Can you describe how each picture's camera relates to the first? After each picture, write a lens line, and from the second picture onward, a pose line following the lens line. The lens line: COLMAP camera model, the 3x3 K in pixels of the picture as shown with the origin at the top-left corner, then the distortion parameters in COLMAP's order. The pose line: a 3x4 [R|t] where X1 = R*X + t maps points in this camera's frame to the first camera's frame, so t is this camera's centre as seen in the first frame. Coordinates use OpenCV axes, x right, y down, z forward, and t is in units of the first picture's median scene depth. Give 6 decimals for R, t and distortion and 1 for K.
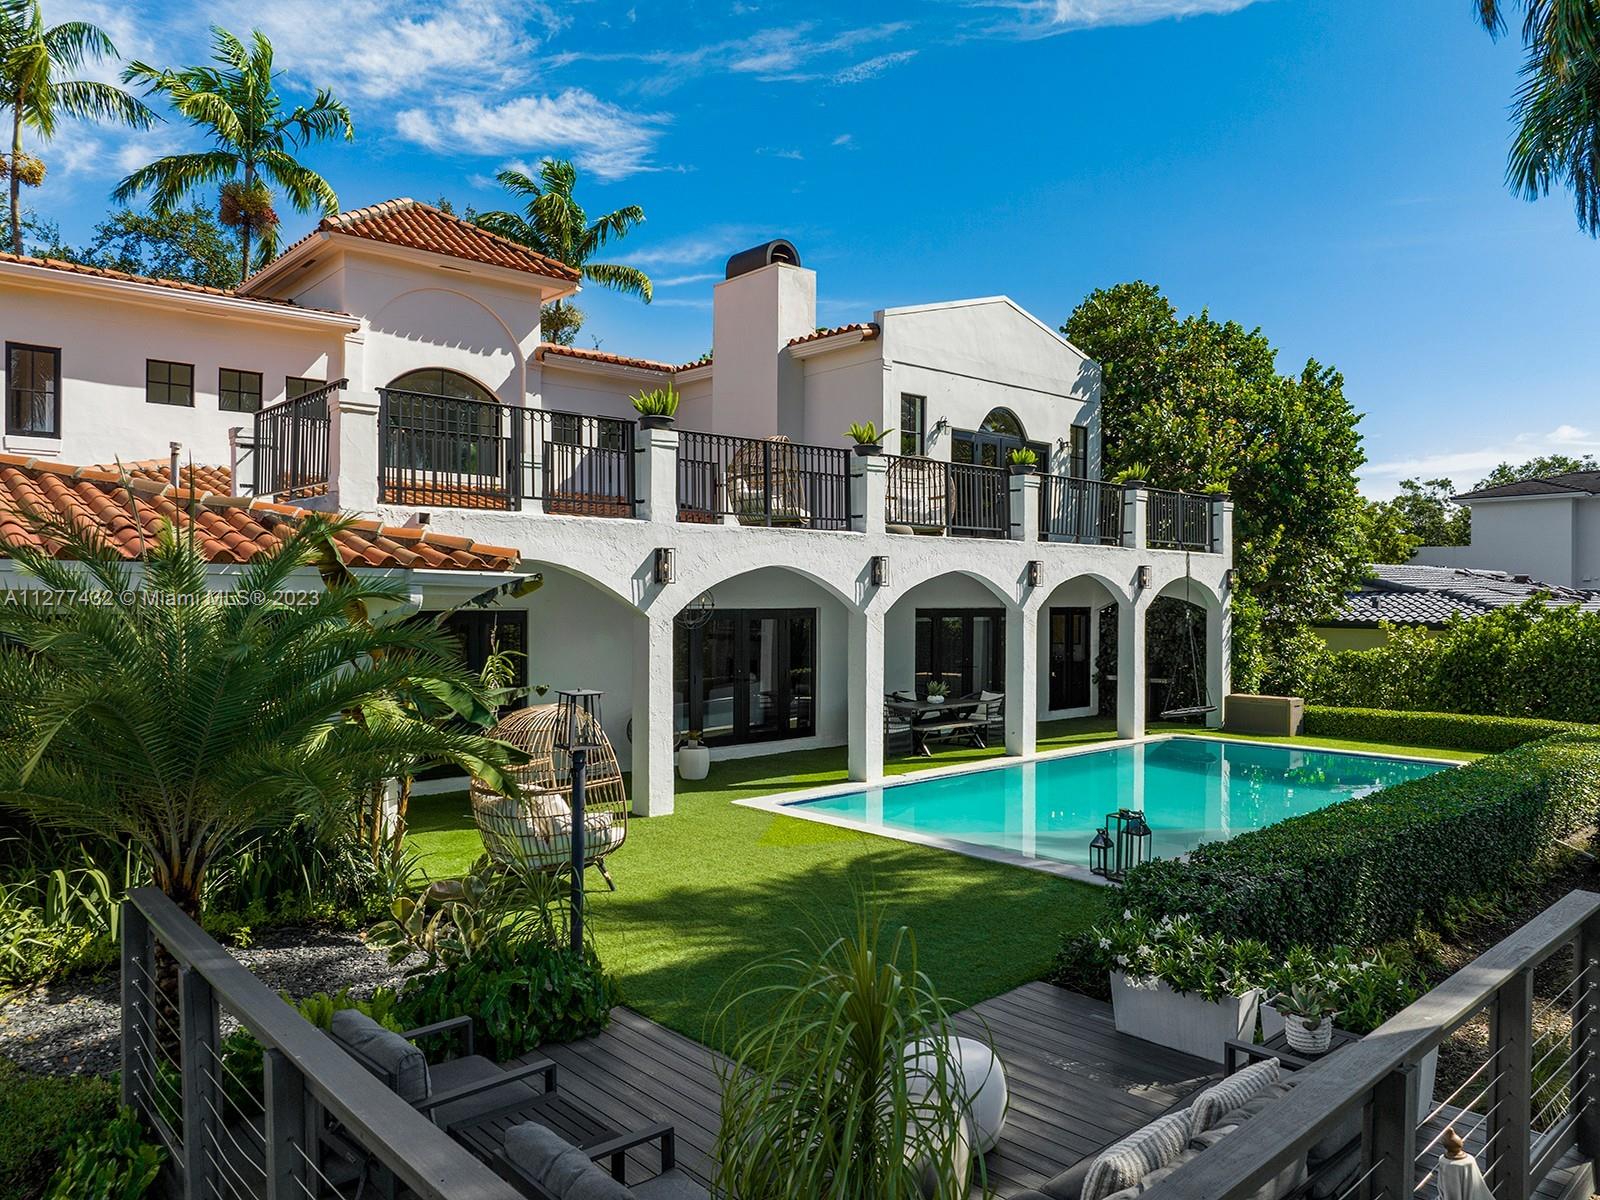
lens RADIAL K [[1126.4, 0, 805.3], [0, 1126.4, 590.7], [0, 0, 1]] dist [-0.044760, 0.008706]
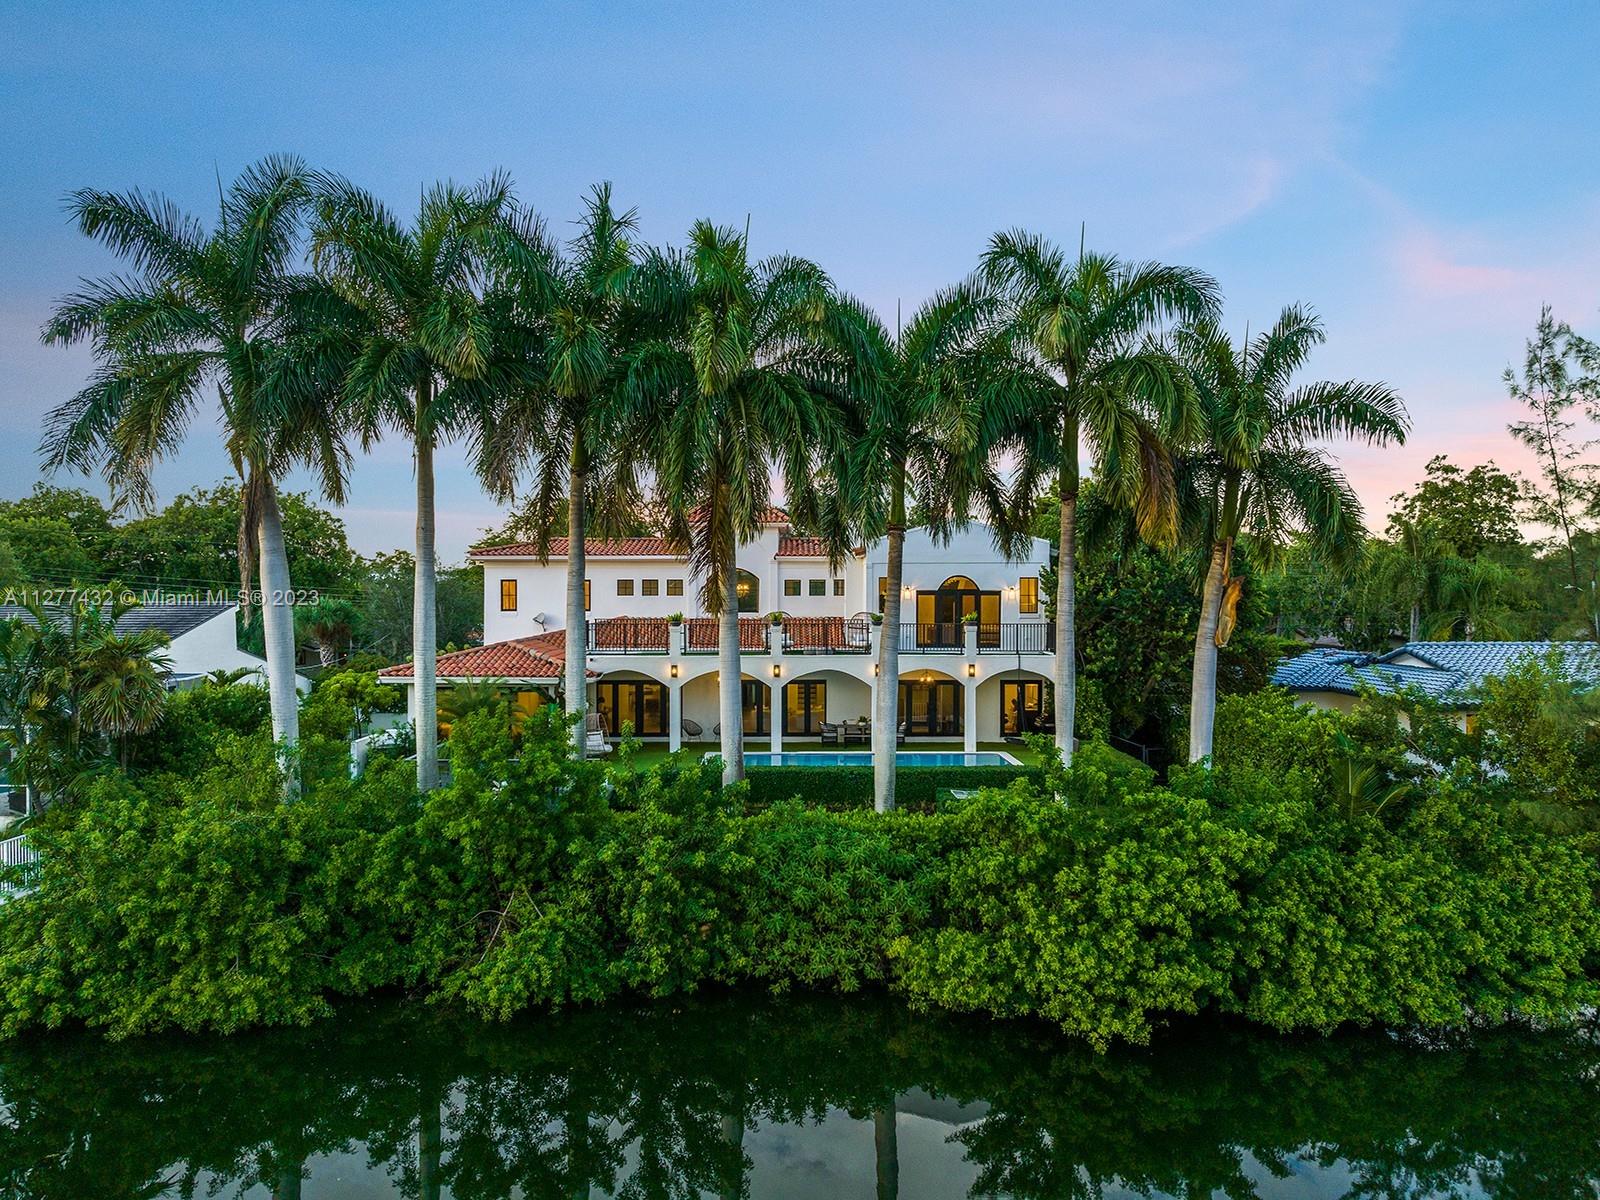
lens RADIAL K [[1126.4, 0, 802.3], [0, 1126.4, 603.5], [0, 0, 1]] dist [-0.044760, 0.008706]
pose [[0.742079, 0.001812, -0.670310, 1.321529], [0.002735, 0.999980, 0.005731, -0.133254], [0.670307, -0.006086, 0.742059, -0.632835]]
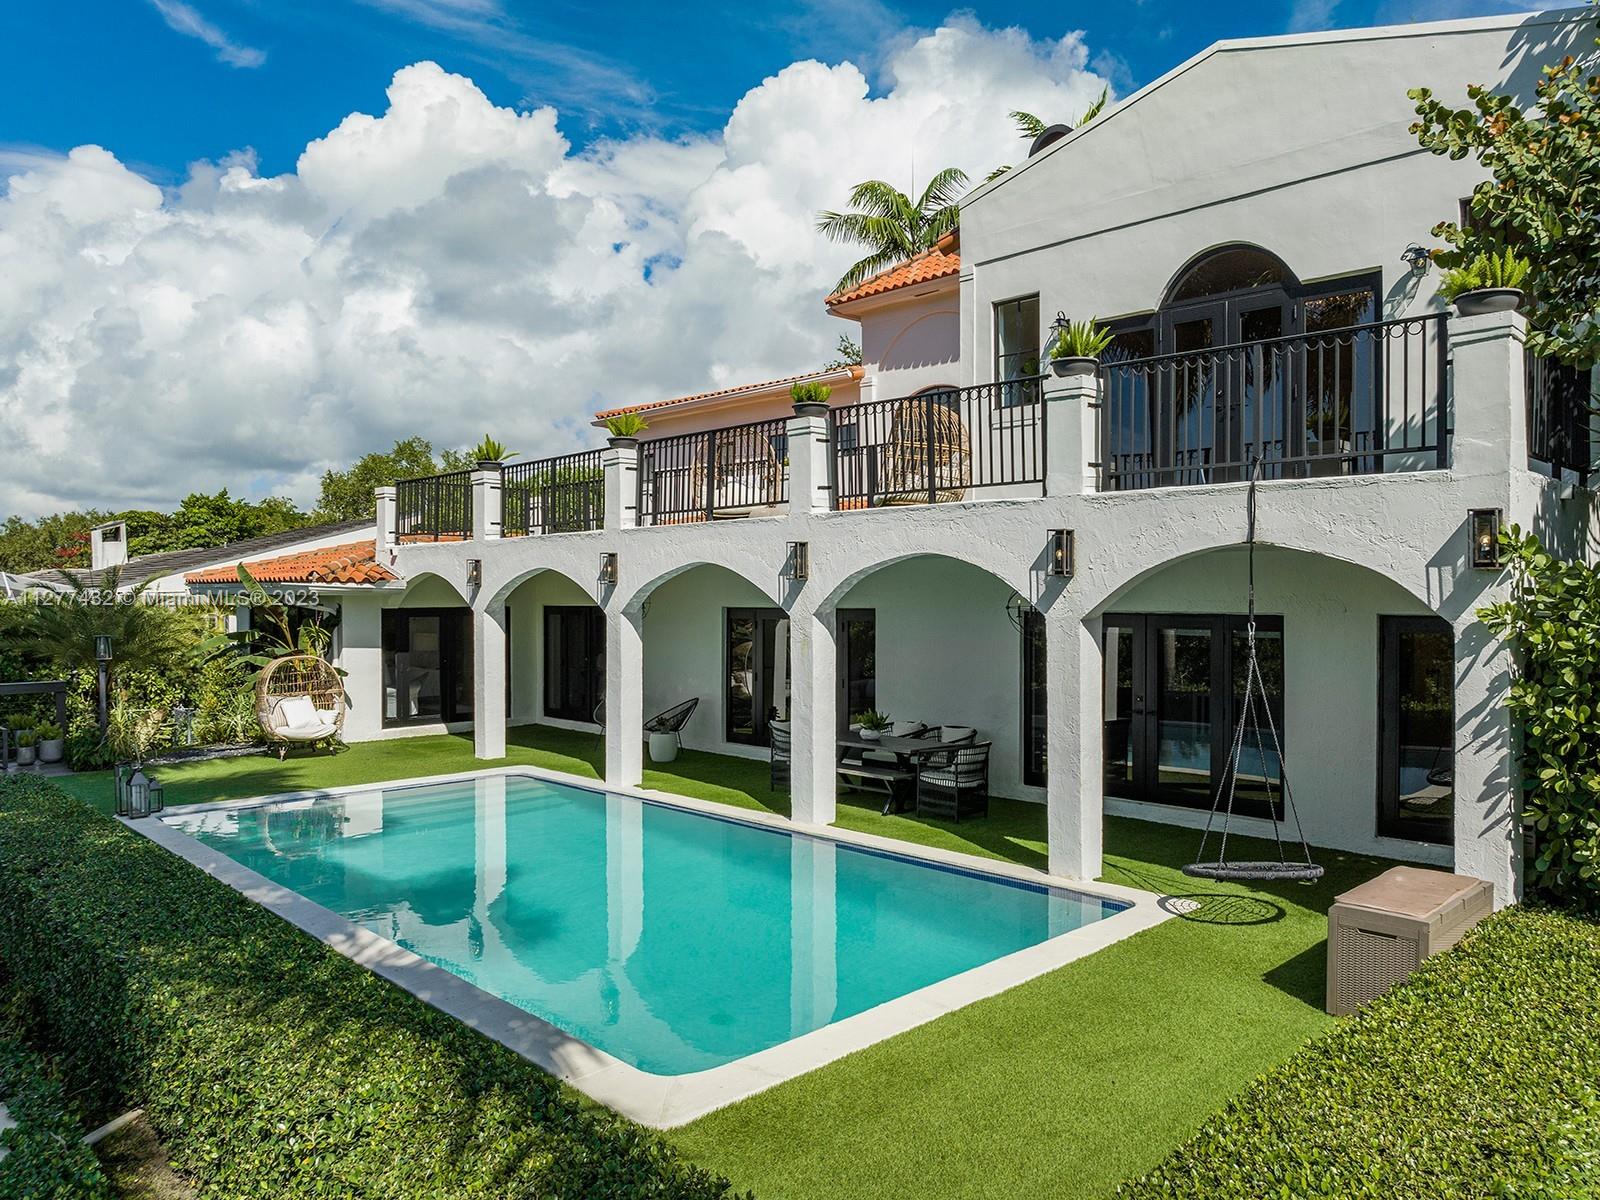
lens RADIAL K [[1126.4, 0, 793.6], [0, 1126.4, 602.2], [0, 0, 1]] dist [-0.044760, 0.008706]
pose [[0.020571, 0.003826, -0.999781, 0.741228], [0.003178, 0.999987, 0.003892, 0.007187], [0.999783, -0.003257, 0.020558, 0.813407]]
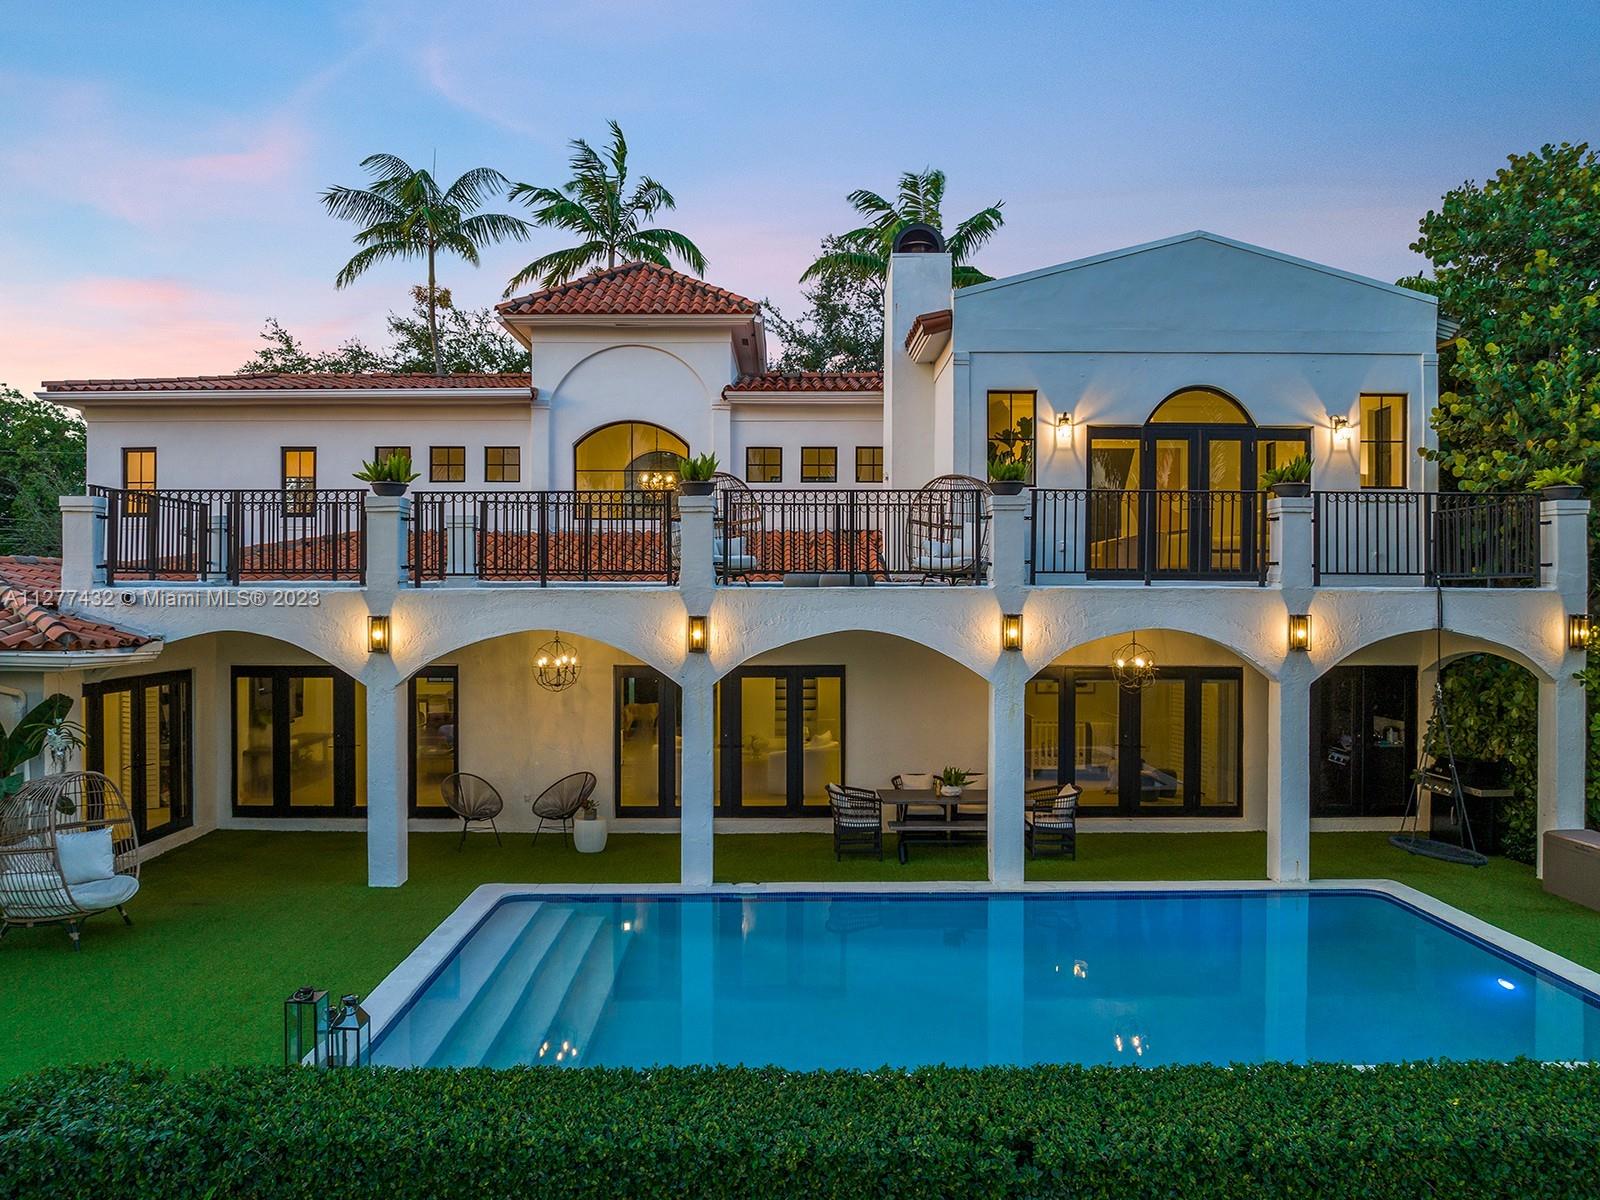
lens RADIAL K [[1126.4, 0, 785.8], [0, 1126.4, 612.1], [0, 0, 1]] dist [-0.044760, 0.008706]
pose [[0.734514, 0.007239, -0.678555, 0.485707], [0.002723, 0.999904, 0.013615, -0.031173], [0.678589, -0.011848, 0.734423, 0.308784]]
